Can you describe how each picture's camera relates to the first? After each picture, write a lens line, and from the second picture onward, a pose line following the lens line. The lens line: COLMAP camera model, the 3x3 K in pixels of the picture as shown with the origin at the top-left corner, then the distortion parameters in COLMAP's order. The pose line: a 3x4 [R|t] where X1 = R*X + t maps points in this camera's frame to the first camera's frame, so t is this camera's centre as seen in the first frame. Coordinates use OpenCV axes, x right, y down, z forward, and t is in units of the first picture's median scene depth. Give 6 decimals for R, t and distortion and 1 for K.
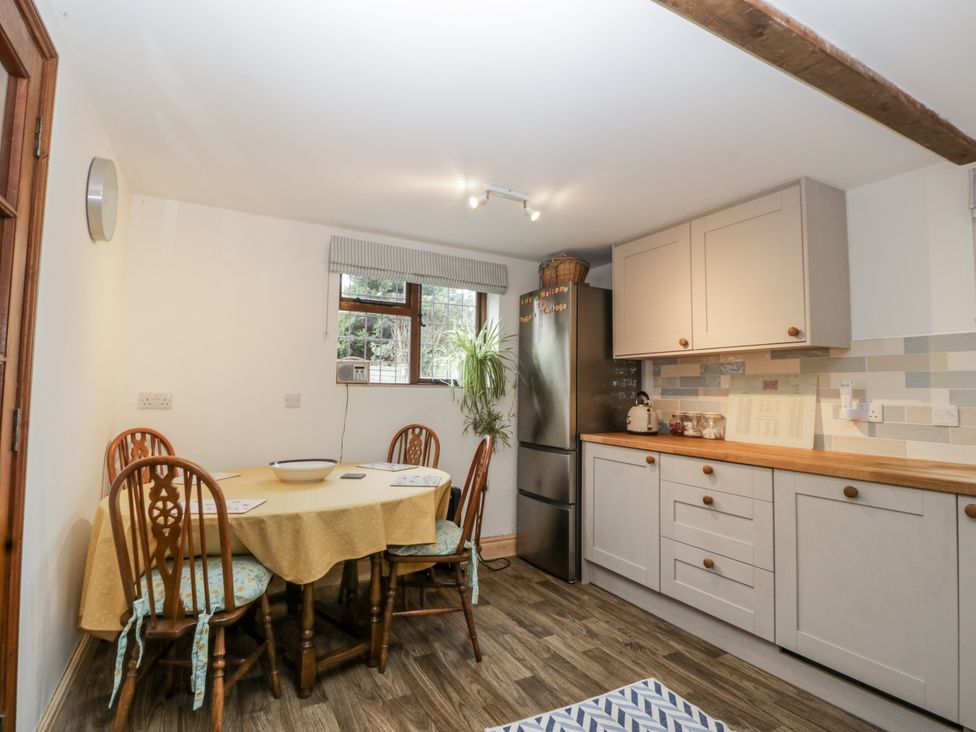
lens RADIAL K [[507.7, 0, 480.1], [0, 507.7, 360.6], [0, 0, 1]] dist [0.002532, -0.013478]
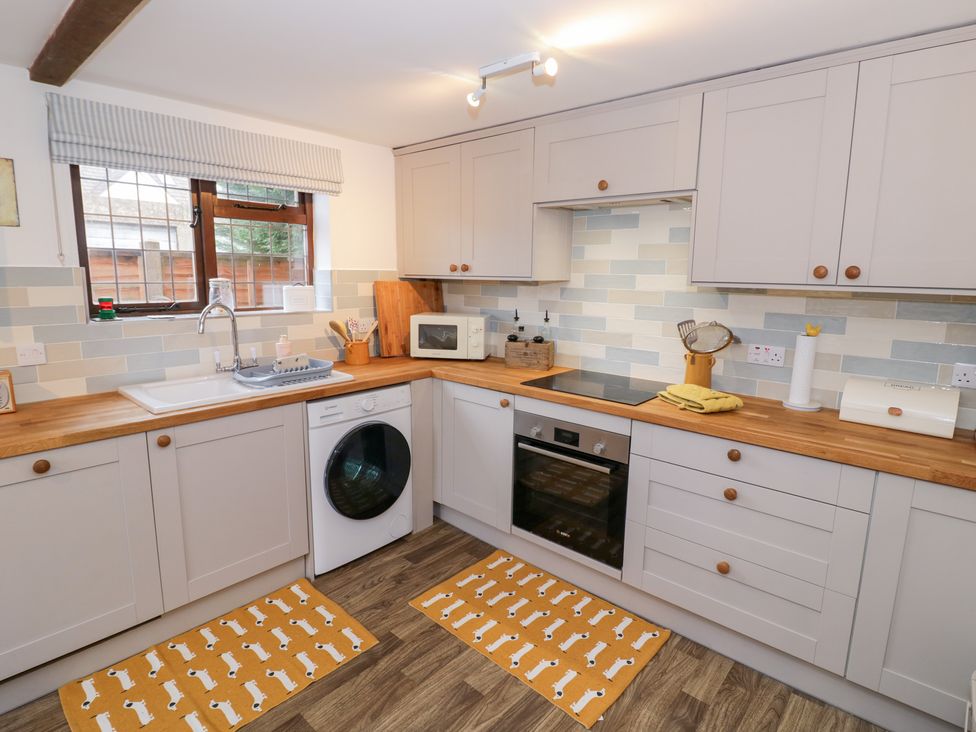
lens RADIAL K [[507.7, 0, 491.2], [0, 507.7, 354.2], [0, 0, 1]] dist [0.002532, -0.013478]
pose [[-0.347128, -0.171710, 0.921964, -0.206867], [-0.075892, 0.985014, 0.154879, -0.086042], [-0.934742, -0.016207, -0.354958, 0.444427]]
